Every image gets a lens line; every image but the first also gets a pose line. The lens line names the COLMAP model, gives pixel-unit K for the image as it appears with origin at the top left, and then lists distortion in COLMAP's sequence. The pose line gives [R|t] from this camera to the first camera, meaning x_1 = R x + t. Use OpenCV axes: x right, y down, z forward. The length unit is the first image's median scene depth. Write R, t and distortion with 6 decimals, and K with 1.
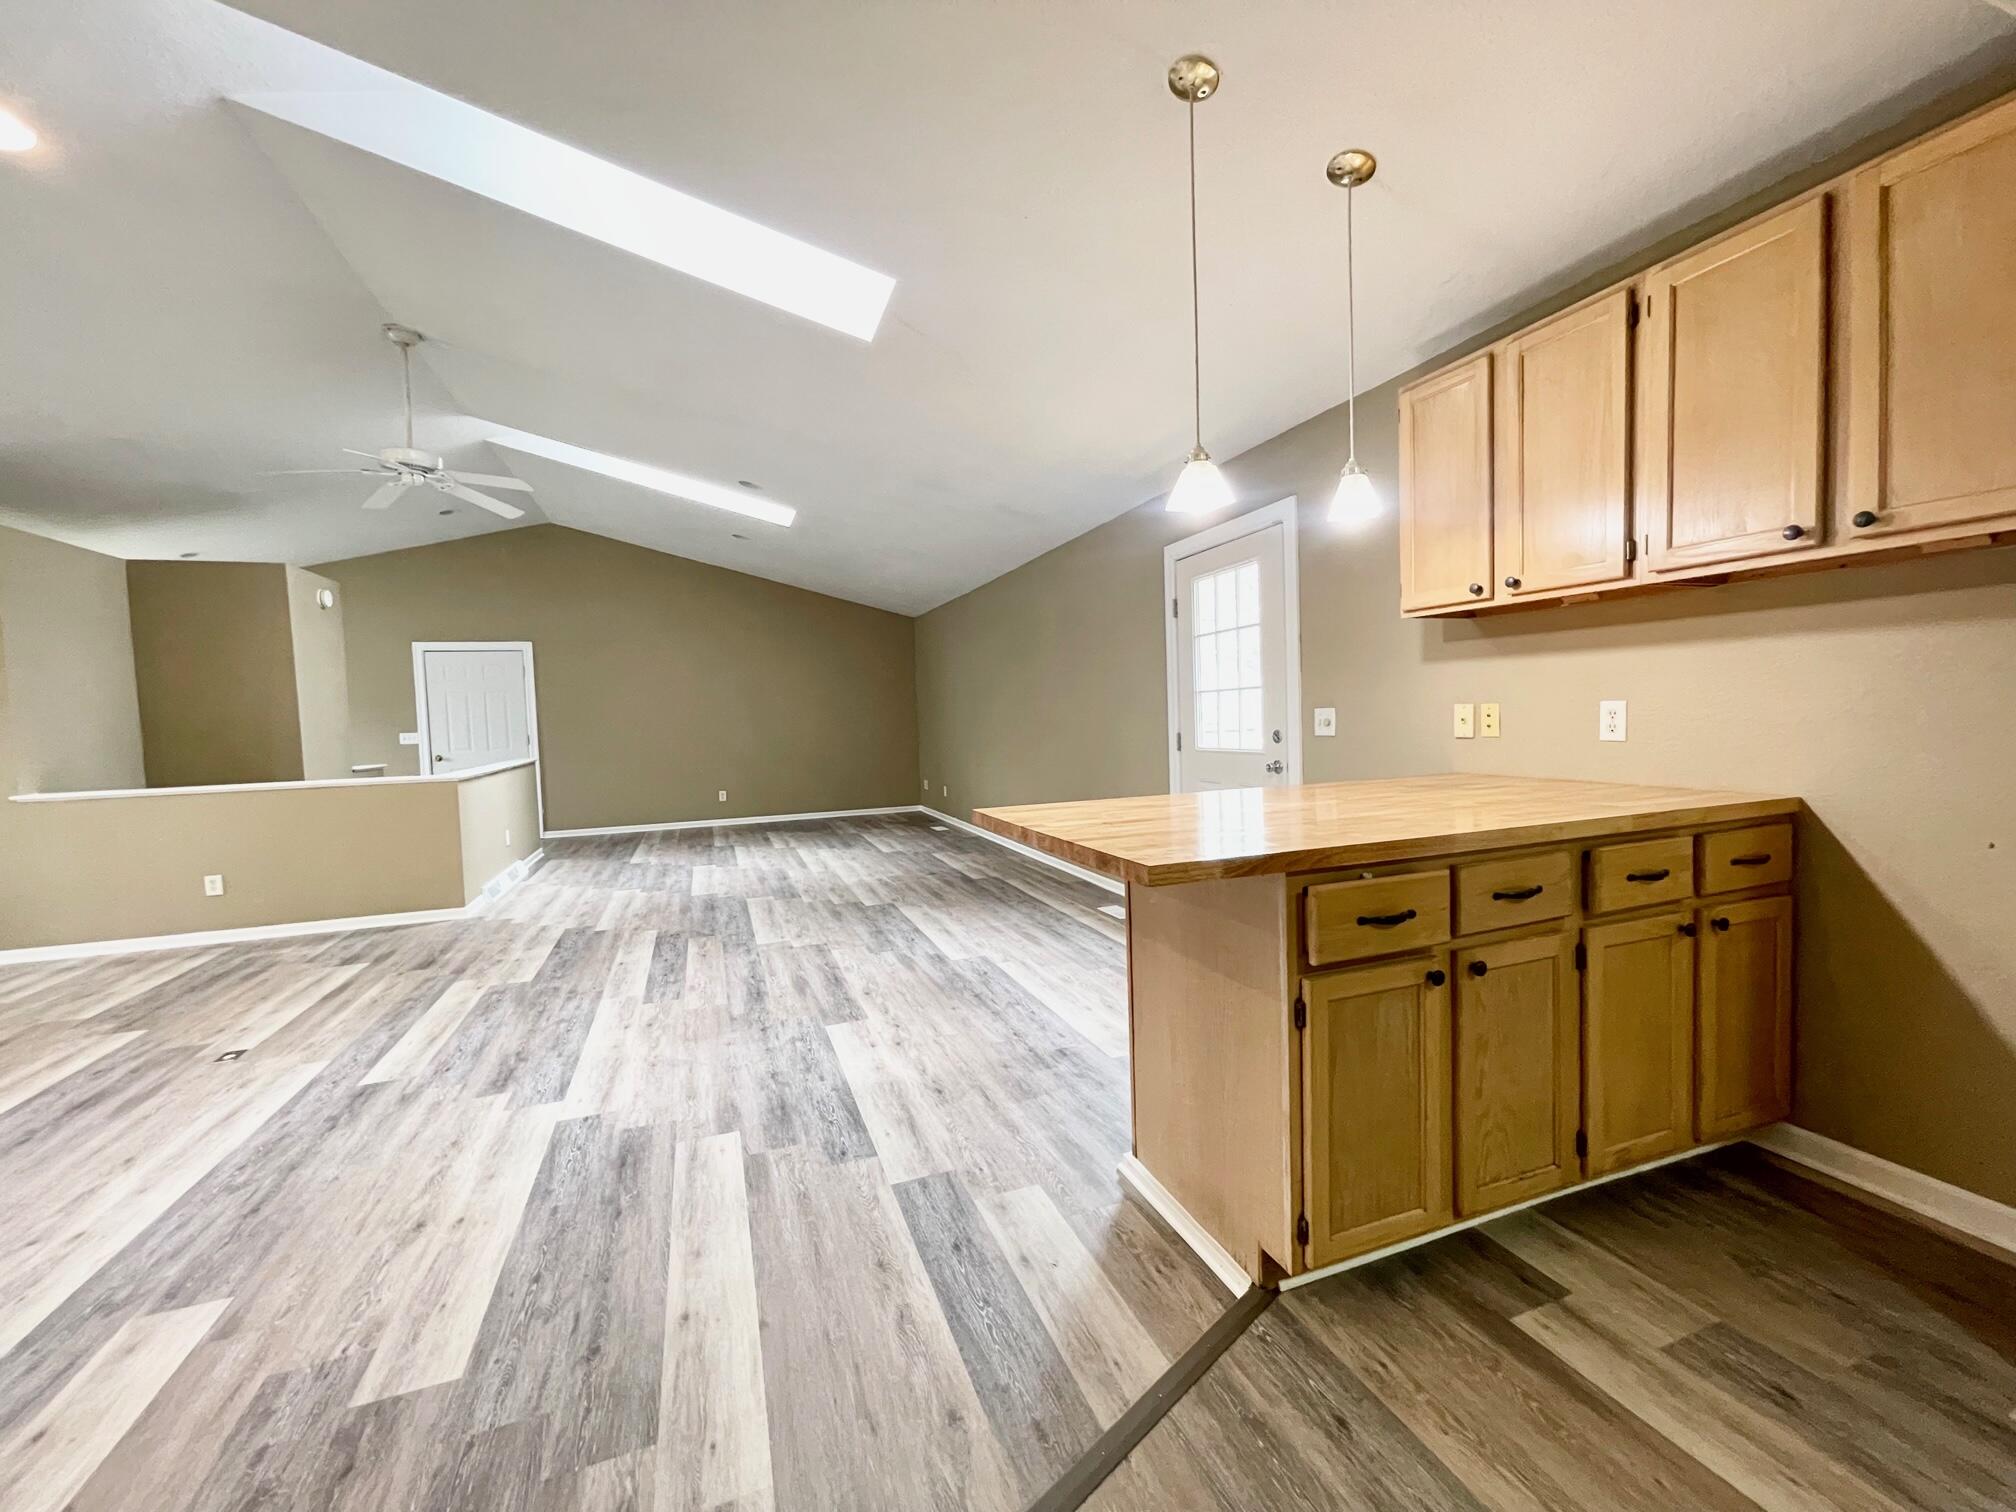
lens RADIAL K [[814.5, 0, 1007.8], [0, 814.5, 753.6], [0, 0, 1]] dist [-0.001577, 0.000331]
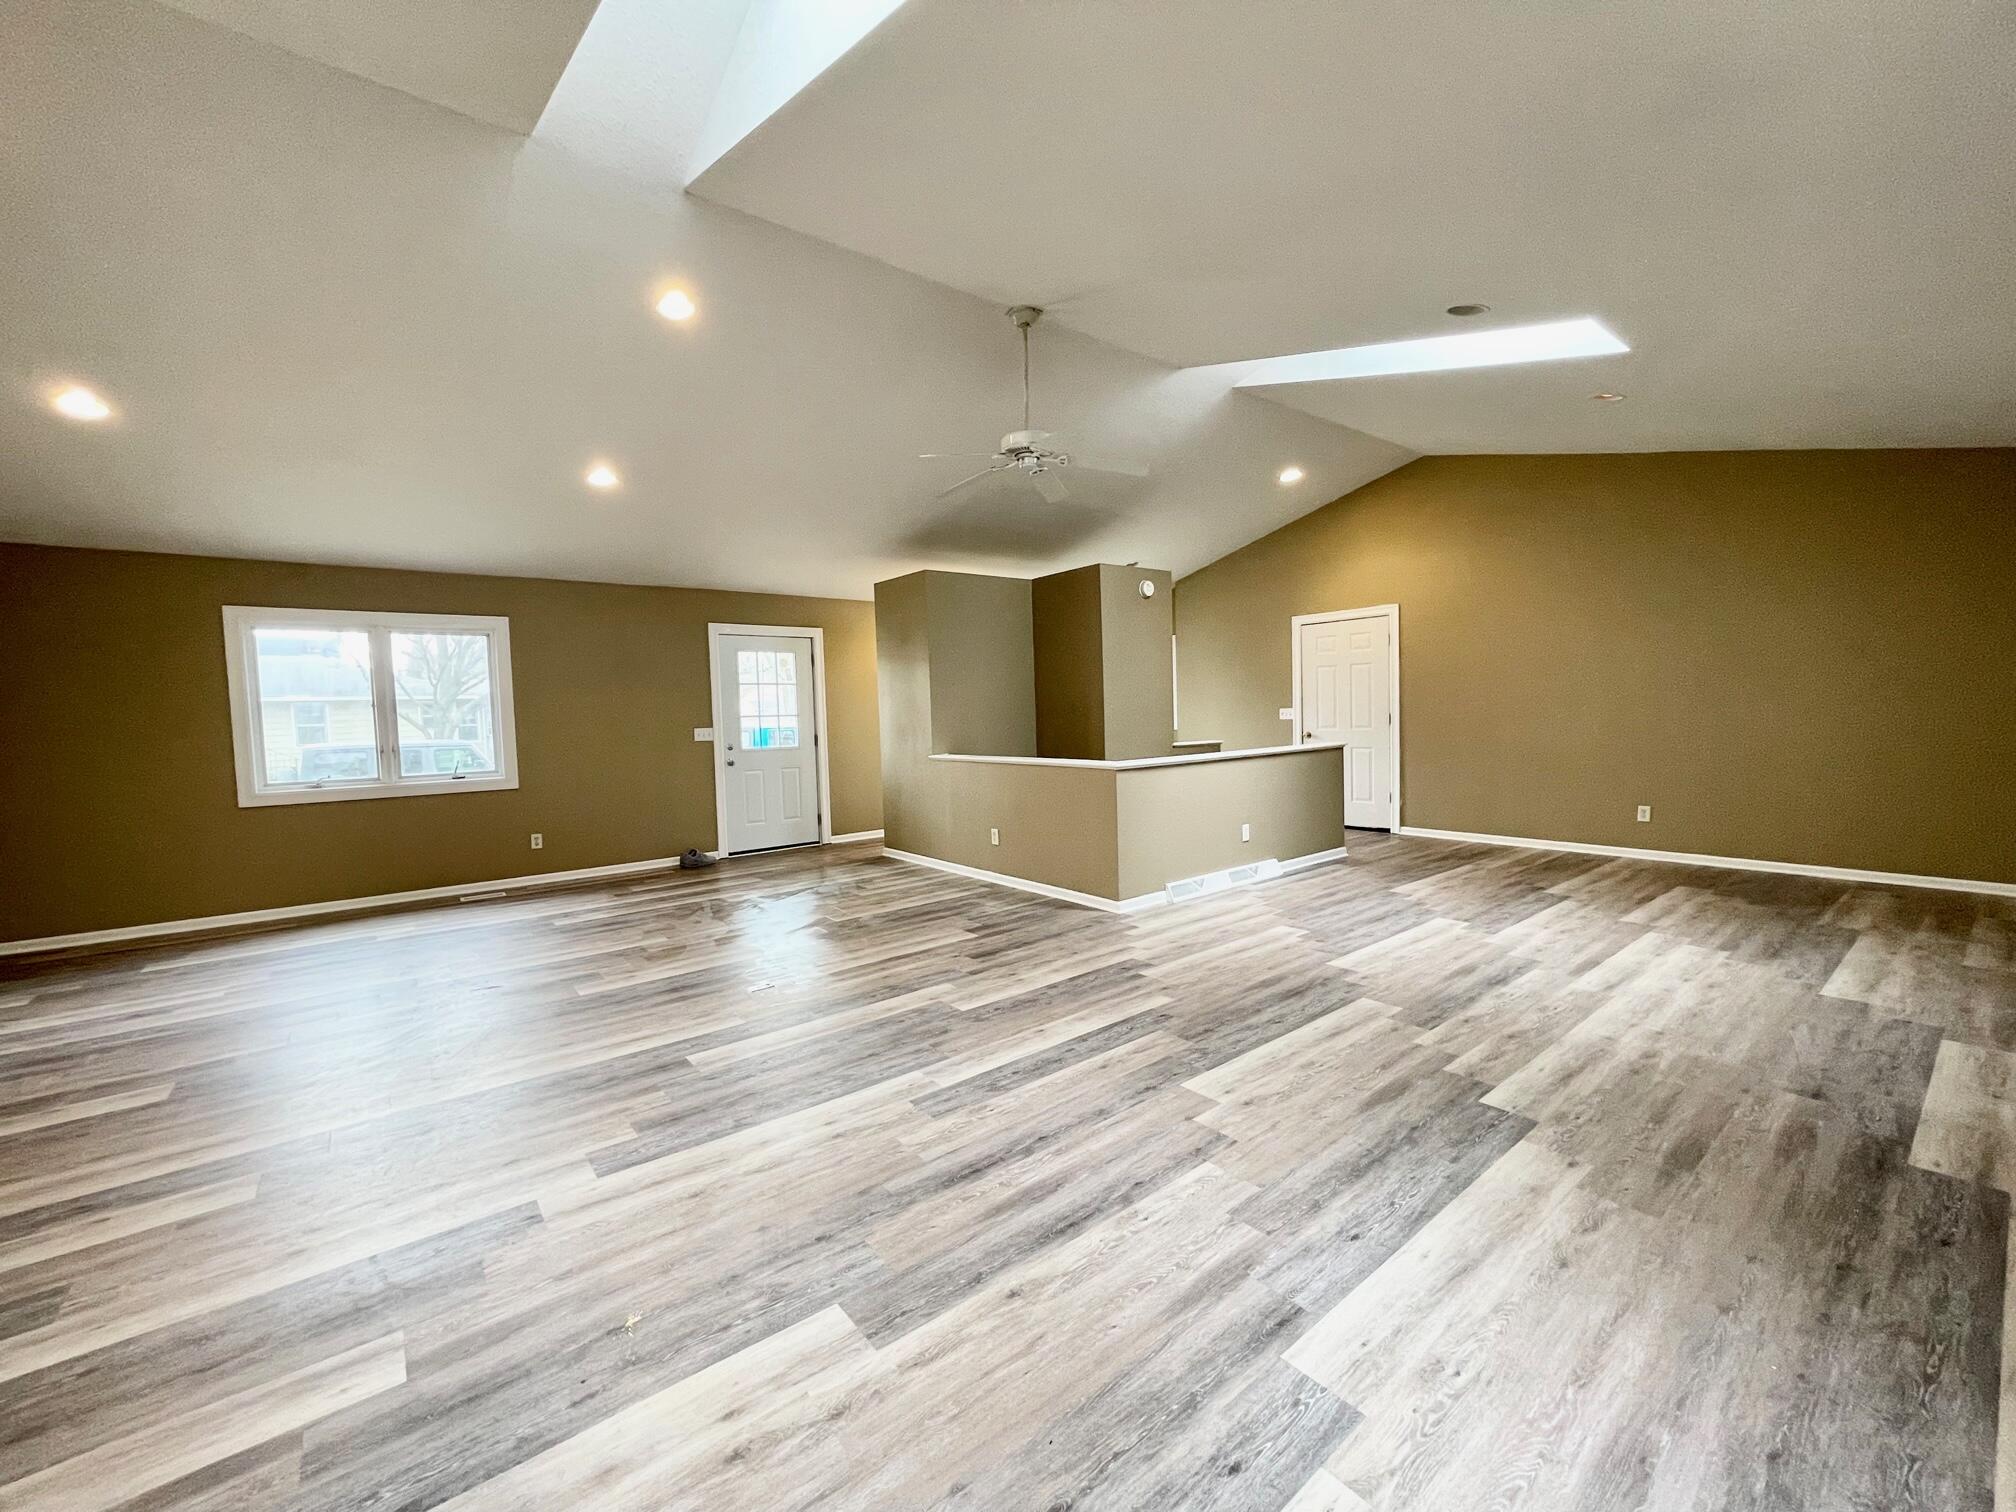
lens RADIAL K [[814.5, 0, 1009.6], [0, 814.5, 753.9], [0, 0, 1]] dist [-0.001577, 0.000331]
pose [[0.307383, 0.073693, -0.948728, 0.293745], [-0.027331, 0.997269, 0.068608, -0.073371], [0.951193, 0.004840, 0.308558, 0.906186]]
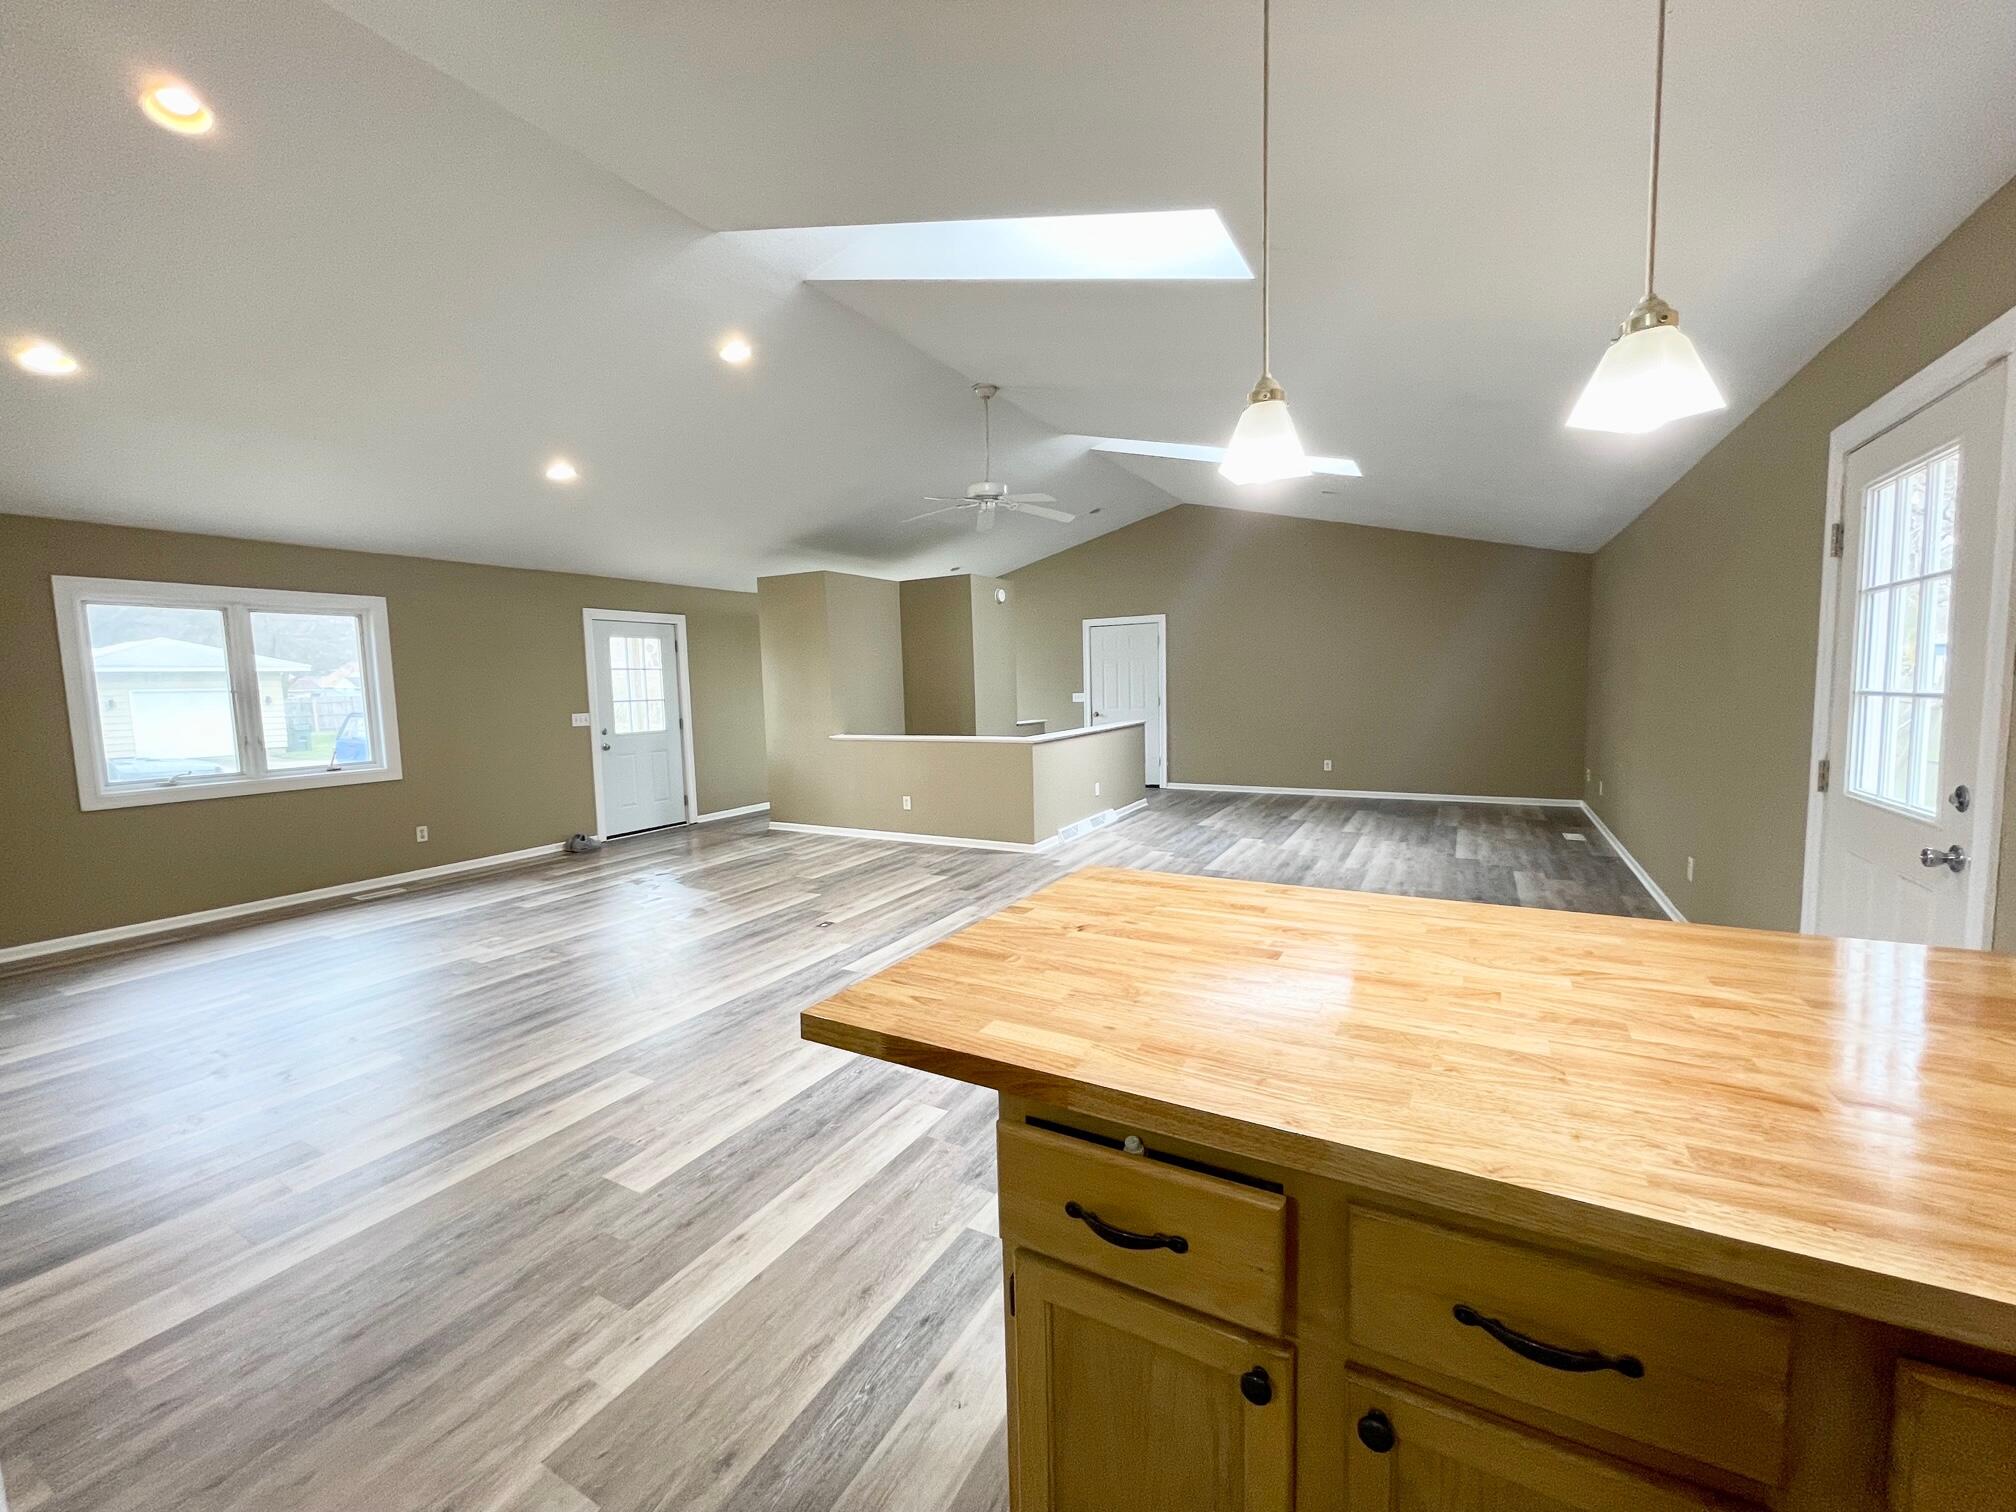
lens RADIAL K [[814.5, 0, 1008.3], [0, 814.5, 754.2], [0, 0, 1]] dist [-0.001577, 0.000331]
pose [[0.647488, 0.084319, -0.757396, 0.371779], [-0.032854, 0.996025, 0.082798, -0.080043], [0.761367, -0.028727, 0.647685, 0.260167]]
